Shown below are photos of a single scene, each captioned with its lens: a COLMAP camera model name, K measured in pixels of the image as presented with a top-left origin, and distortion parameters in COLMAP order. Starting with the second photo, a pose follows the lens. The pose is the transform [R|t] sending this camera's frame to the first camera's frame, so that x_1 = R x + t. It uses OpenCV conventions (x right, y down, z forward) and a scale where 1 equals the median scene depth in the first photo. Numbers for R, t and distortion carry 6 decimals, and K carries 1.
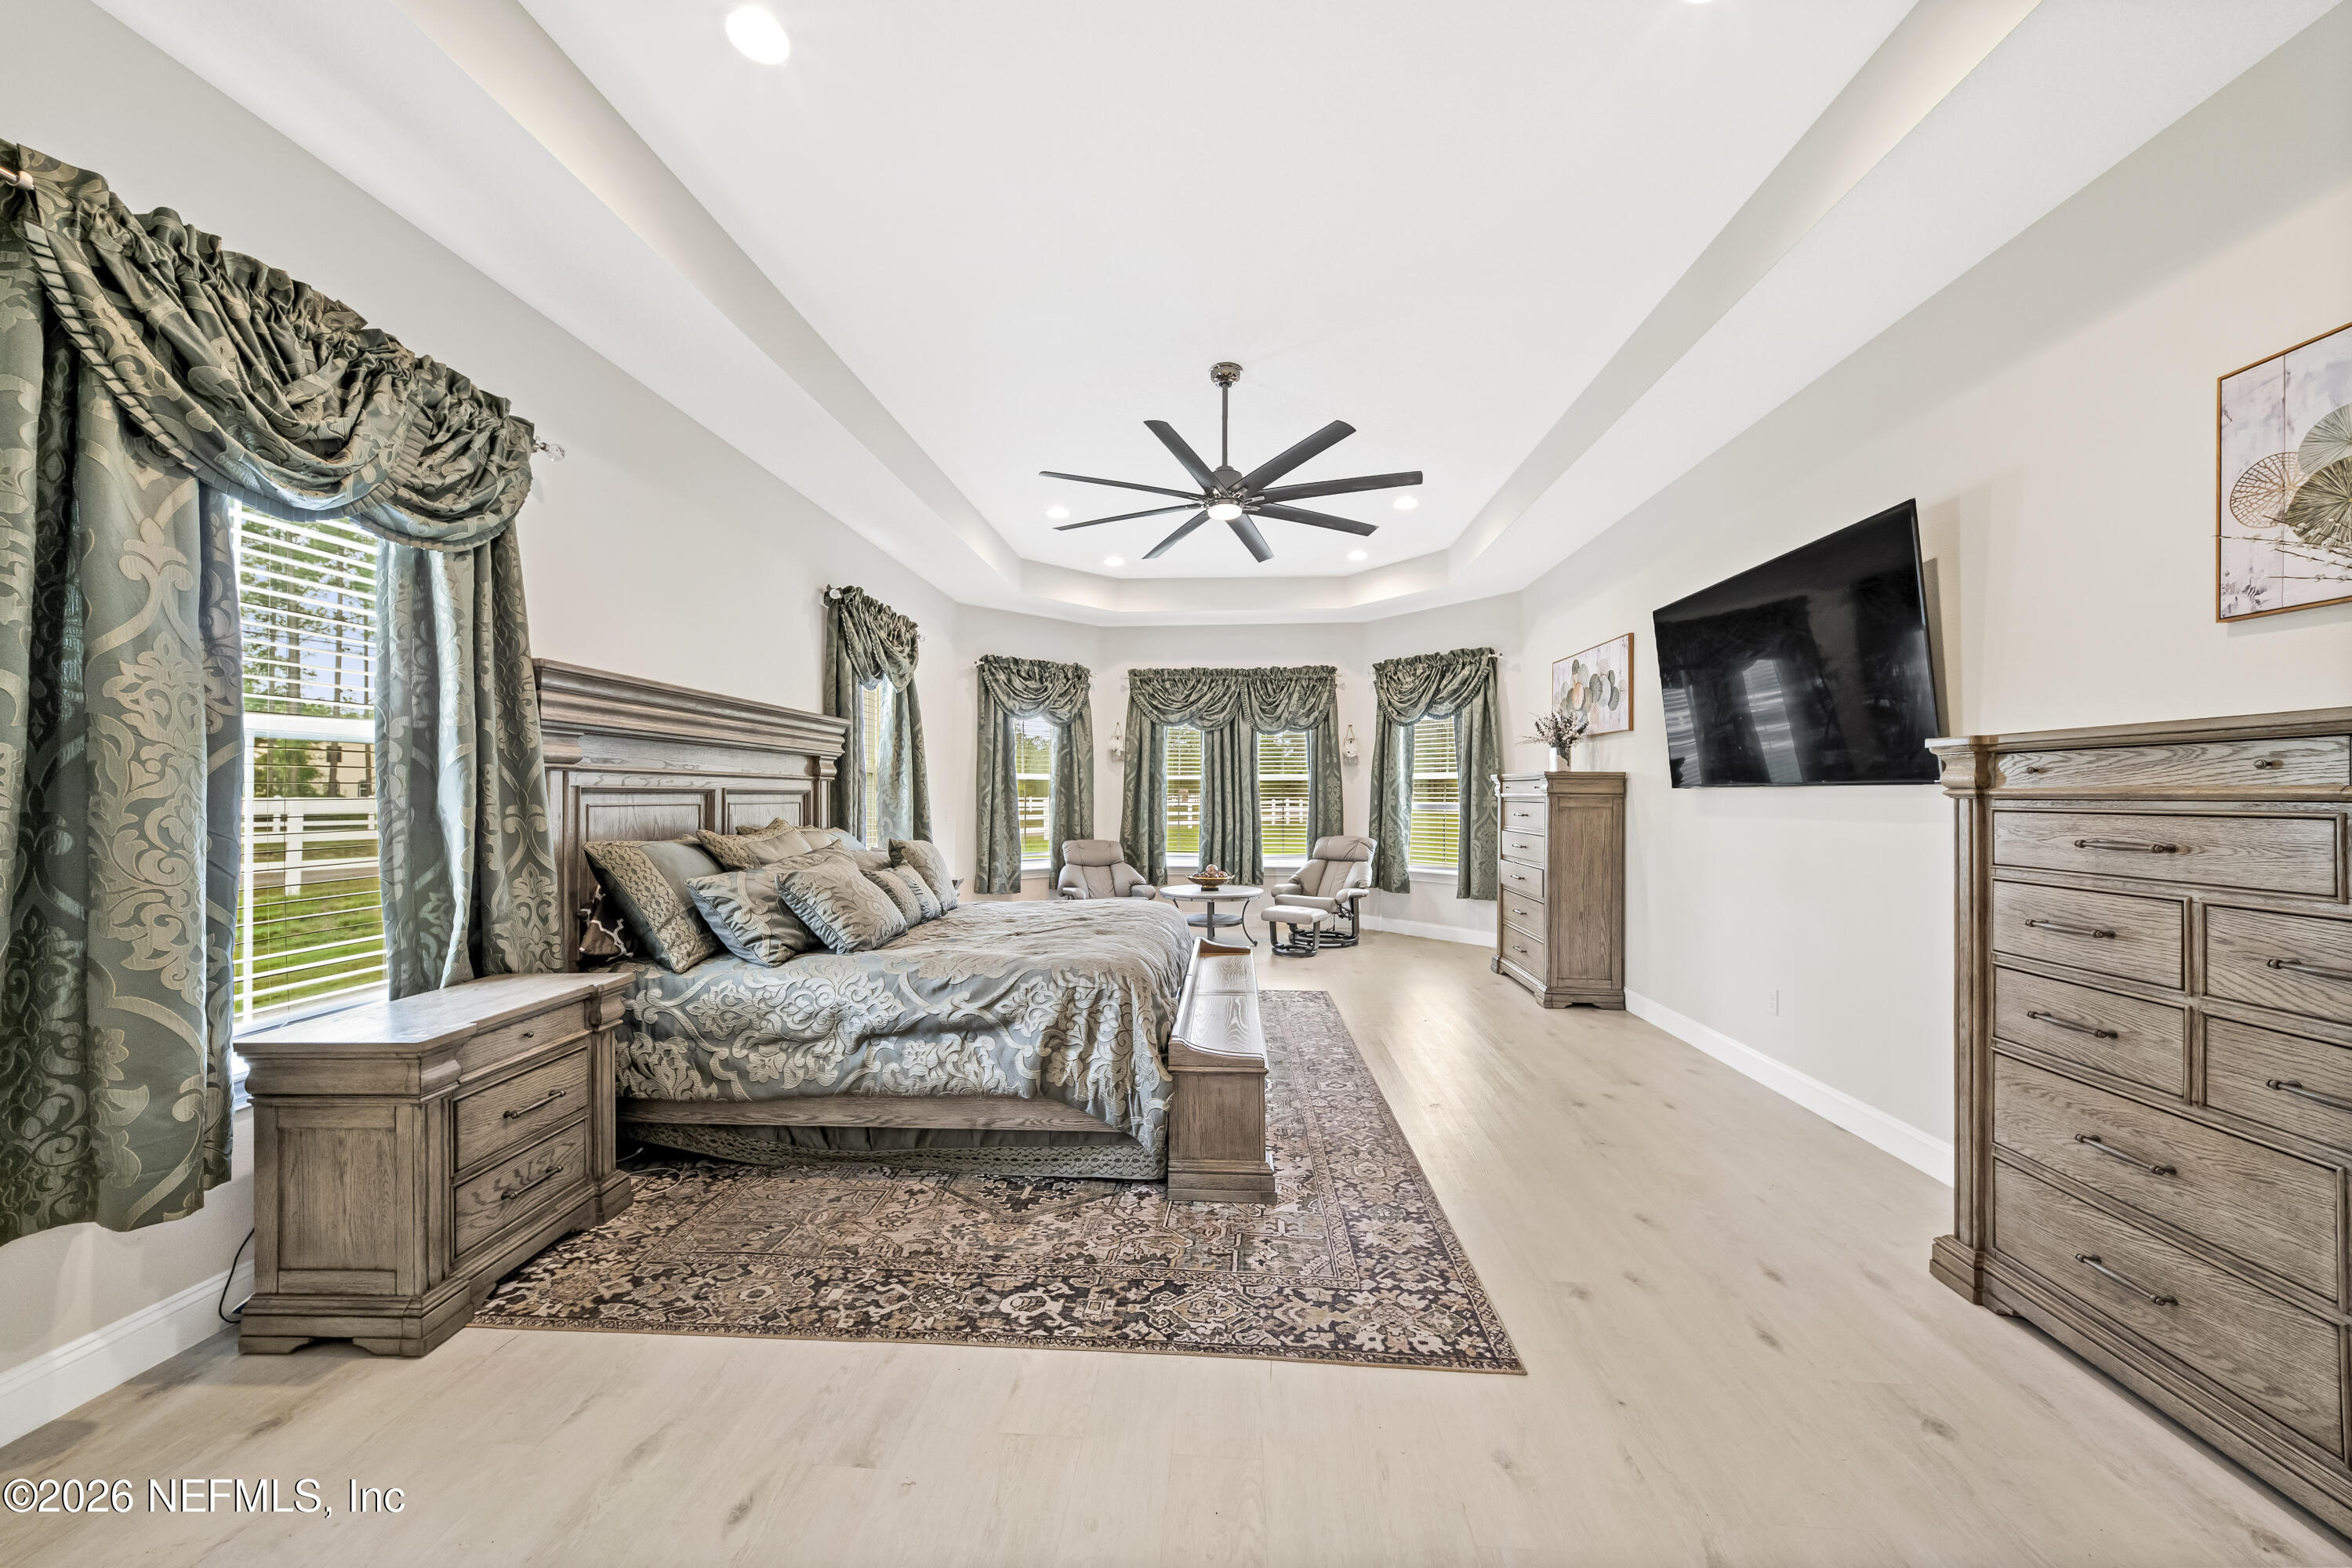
lens RADIAL K [[811.2, 0, 1181.0], [0, 811.2, 778.3], [0, 0, 1]] dist [0.003358, -0.000376]
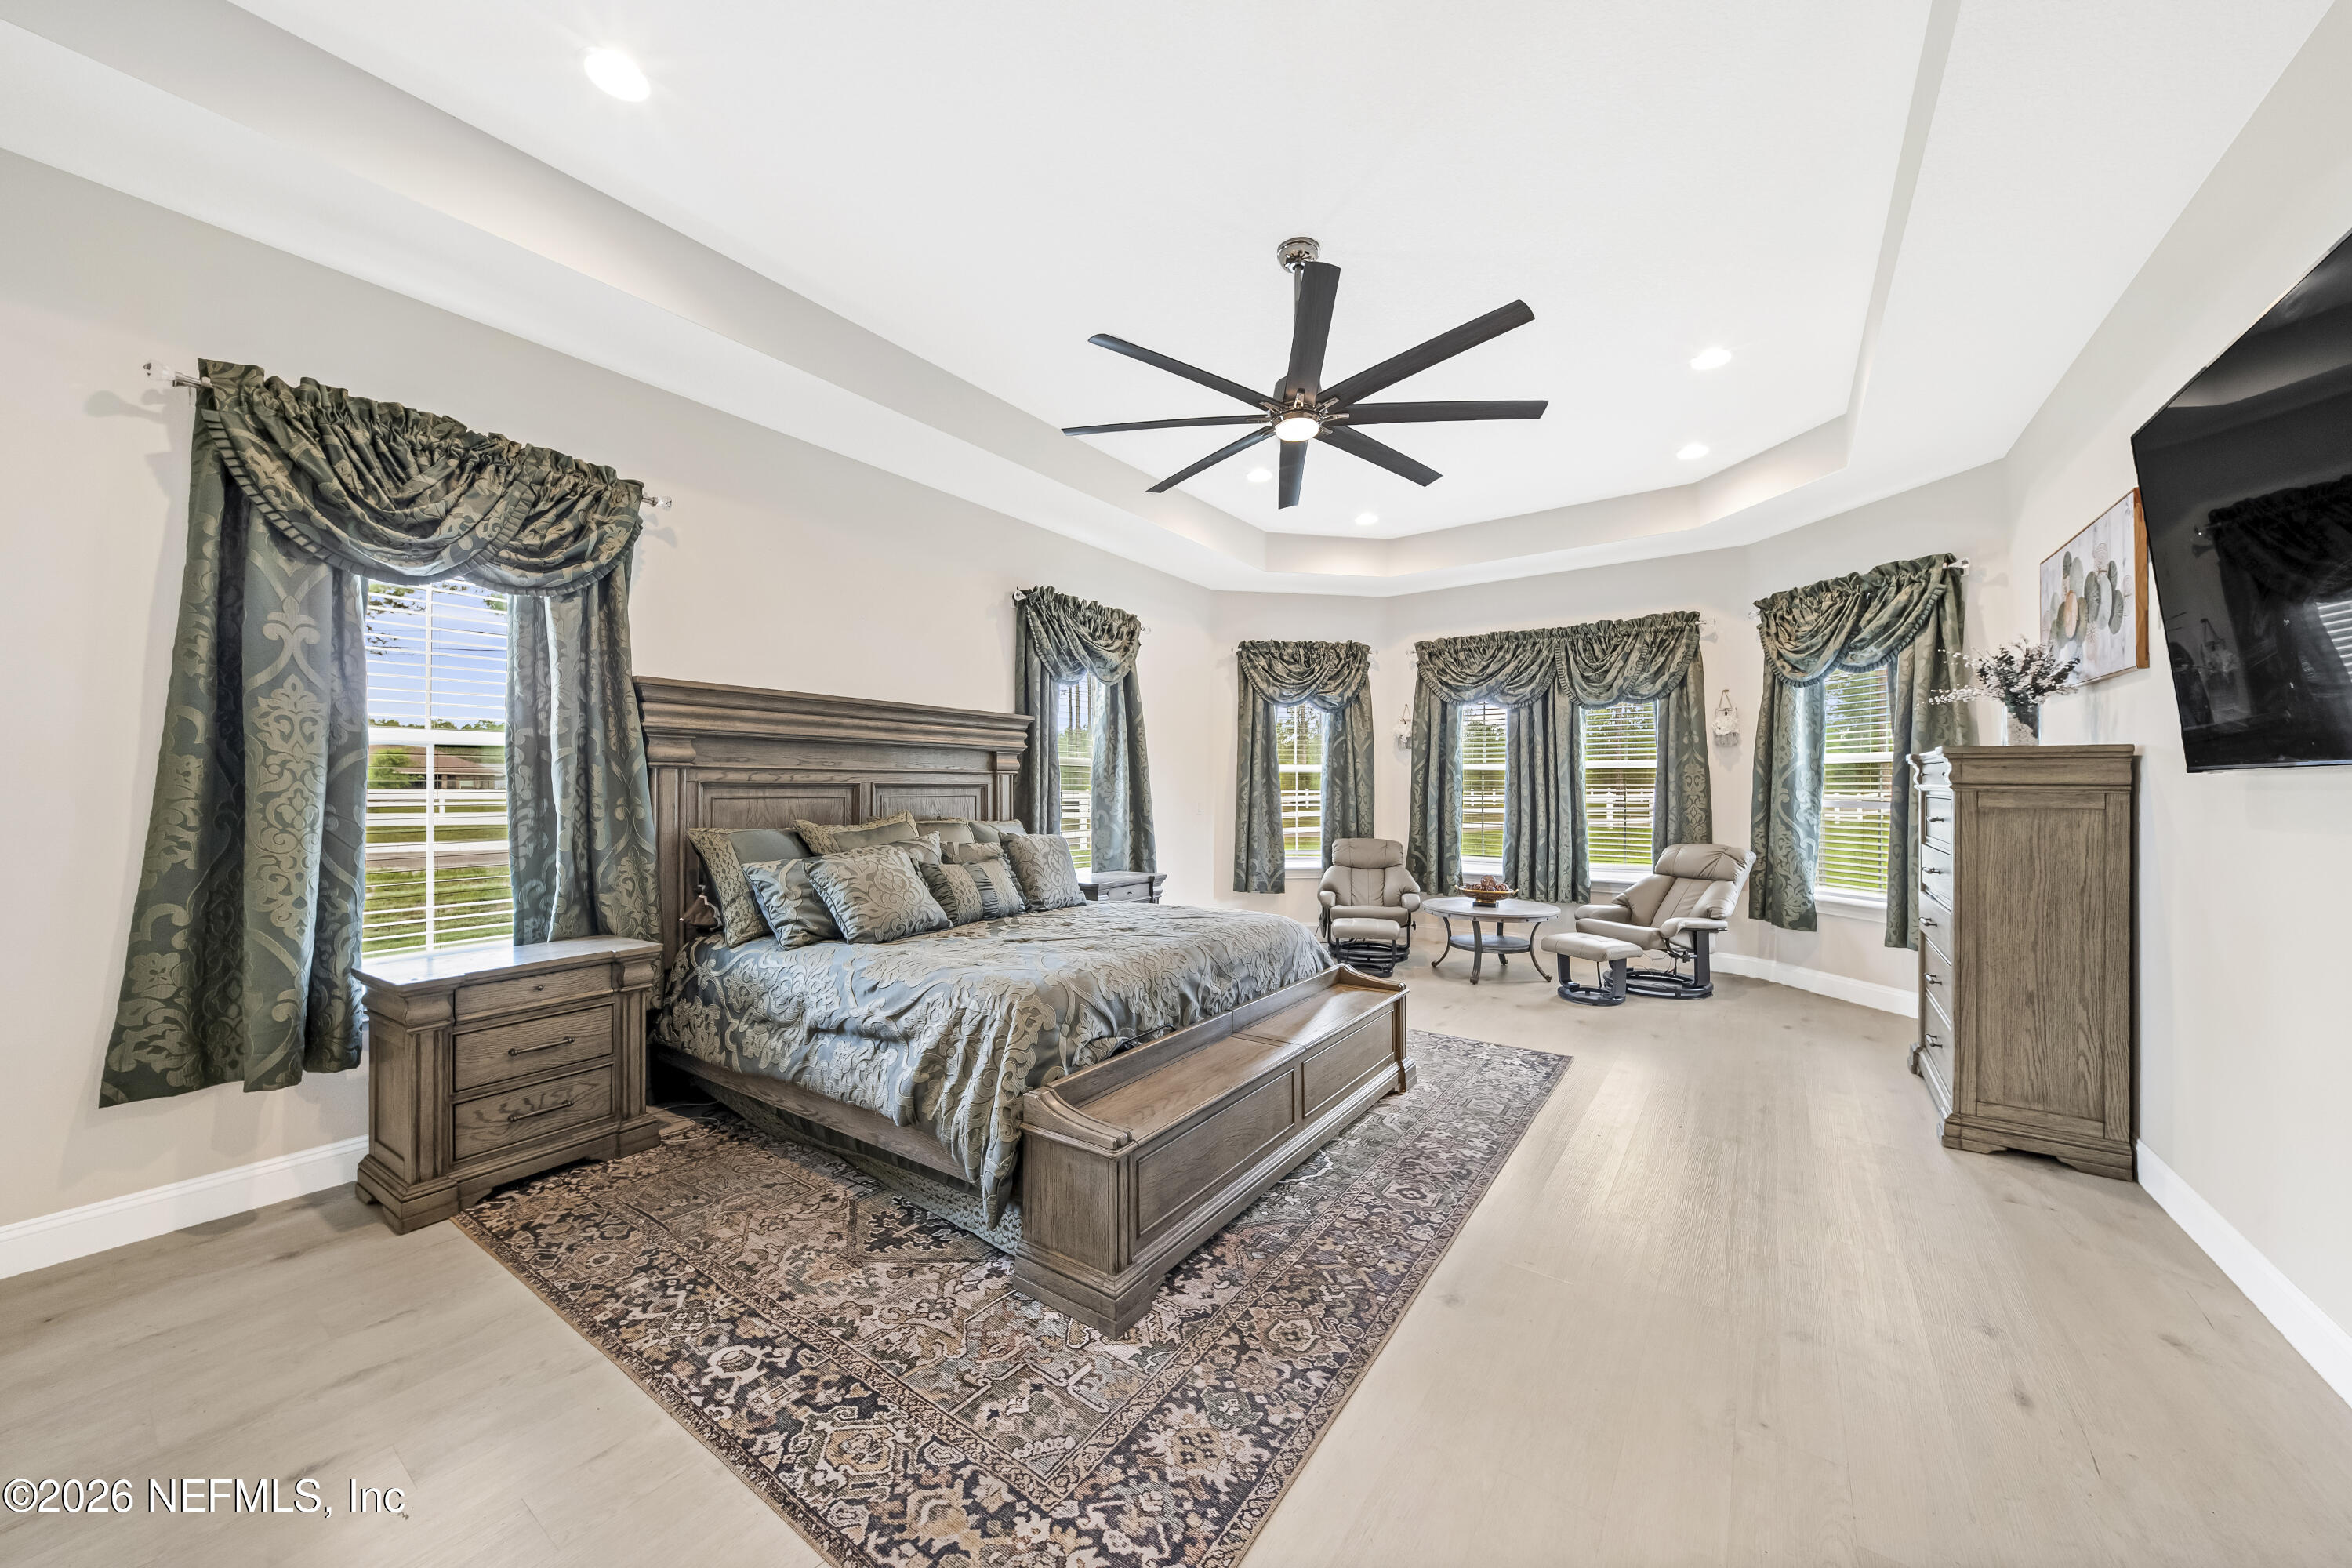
lens RADIAL K [[826.2, 0, 1180.8], [0, 826.2, 772.7], [0, 0, 1]] dist [0.010249, -0.005613]
pose [[0.855417, -0.011359, -0.517816, 0.199709], [0.012377, 0.999922, -0.001489, 0.003115], [0.517793, -0.005136, 0.855491, 0.135832]]
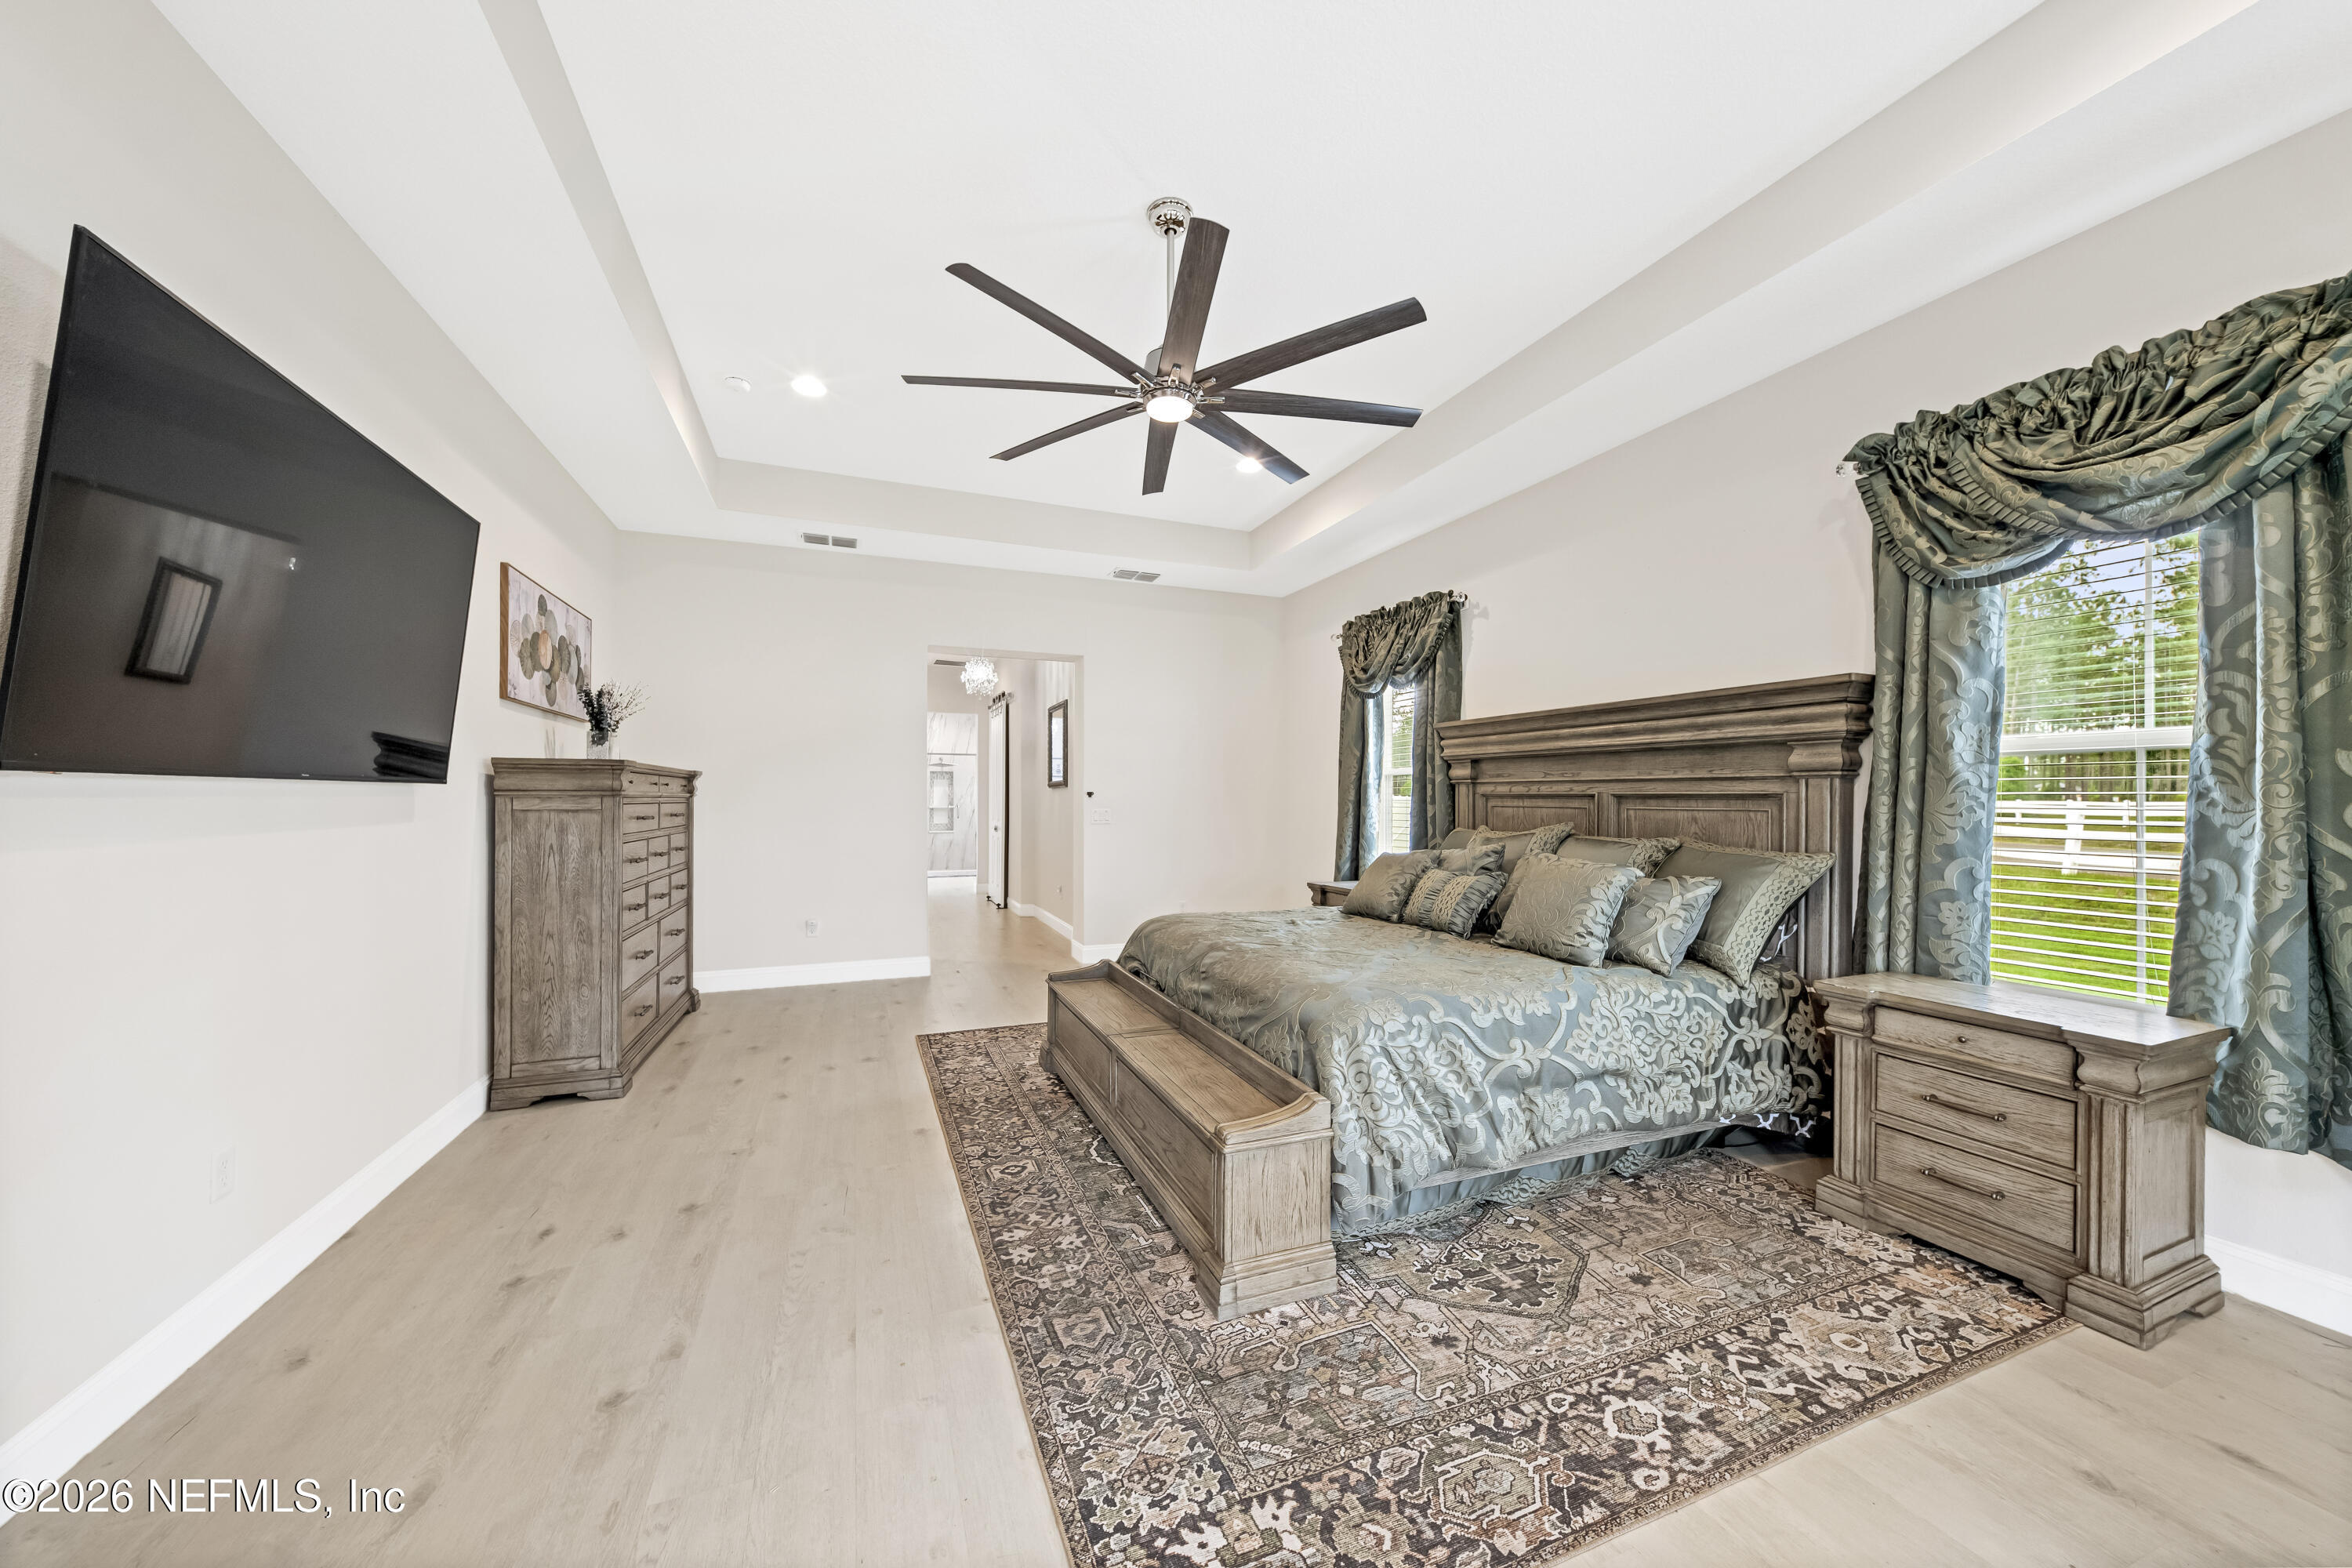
lens RADIAL K [[826.2, 0, 1180.8], [0, 826.2, 772.7], [0, 0, 1]] dist [0.010249, -0.005613]
pose [[-0.902203, -0.014780, -0.431058, 0.197616], [0.005881, 0.998898, -0.046560, 0.017003], [0.431271, -0.044541, -0.901122, 0.902226]]
